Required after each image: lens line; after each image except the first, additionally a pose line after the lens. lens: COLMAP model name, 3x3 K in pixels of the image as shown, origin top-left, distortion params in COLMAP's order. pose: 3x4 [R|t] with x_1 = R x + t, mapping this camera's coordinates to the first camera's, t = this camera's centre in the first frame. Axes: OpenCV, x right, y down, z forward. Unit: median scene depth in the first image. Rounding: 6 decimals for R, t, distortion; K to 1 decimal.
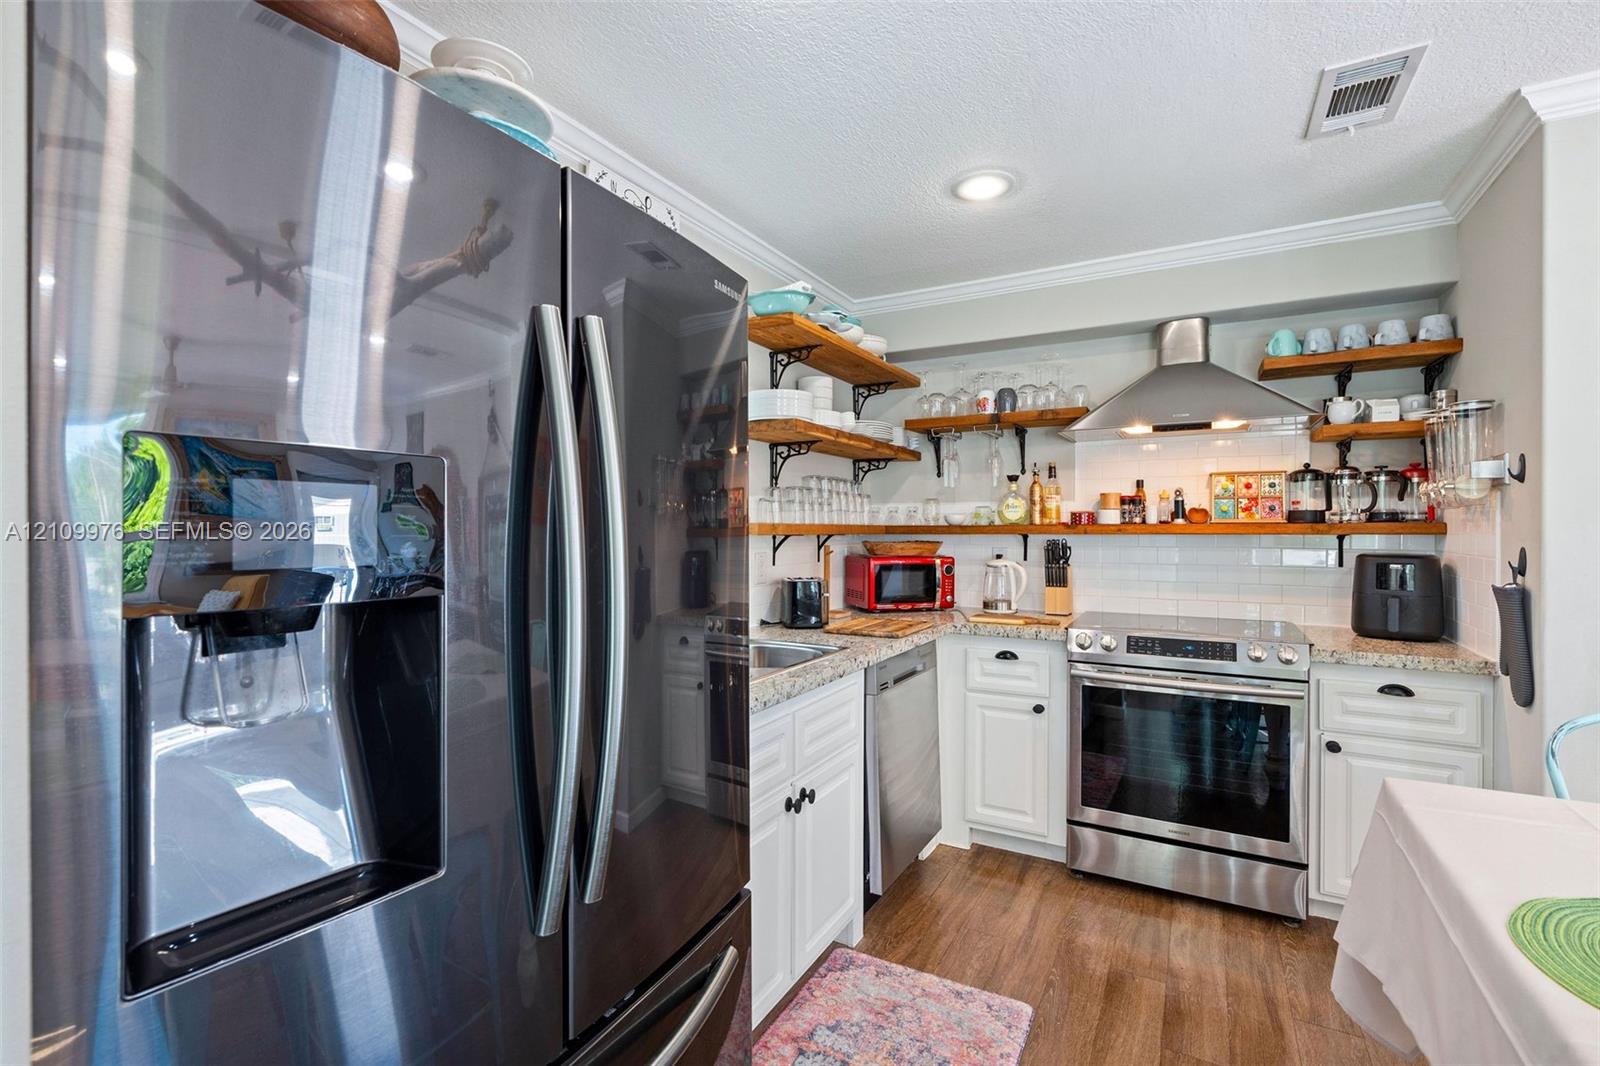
lens RADIAL K [[733.7, 0, 798.1], [0, 733.7, 524.8], [0, 0, 1]] dist [0.002026, 0.000633]
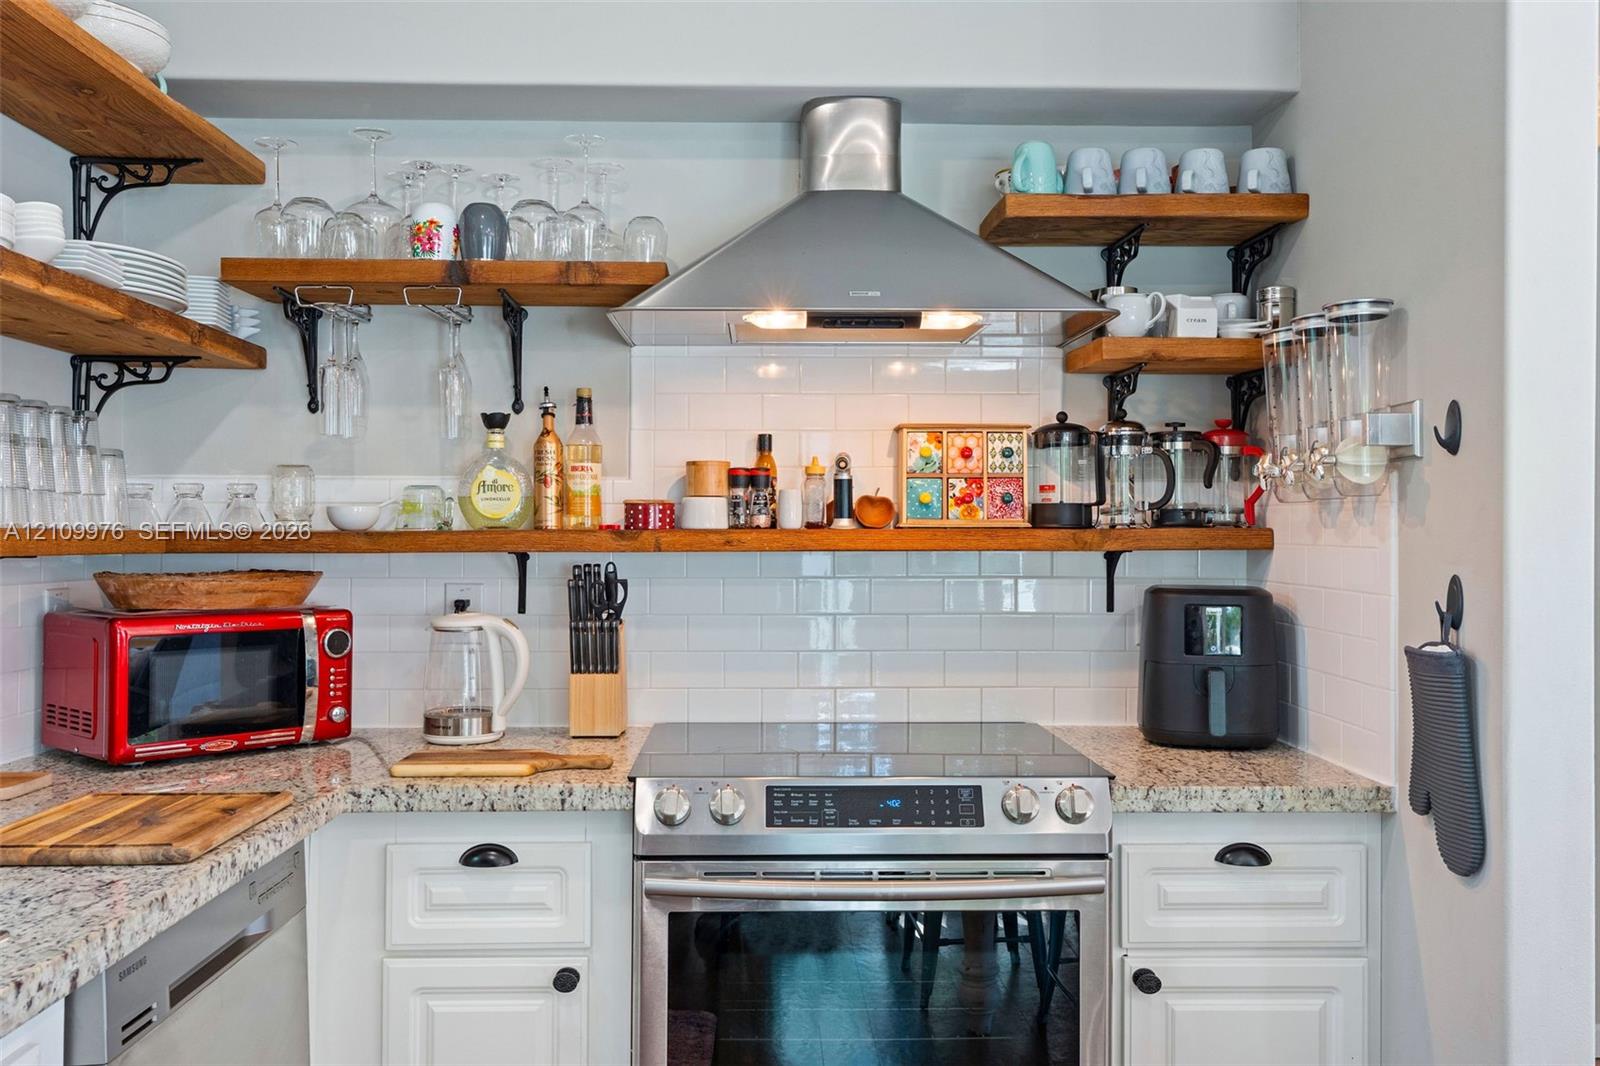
lens RADIAL K [[1334.7, 0, 804.5], [0, 1334.7, 521.6], [0, 0, 1]] dist [-0.001251, 0.012508]
pose [[0.854703, 0.006154, 0.519081, 0.052731], [-0.002808, 0.999970, -0.007232, 0.000114], [-0.519110, 0.004723, 0.854694, 0.291061]]
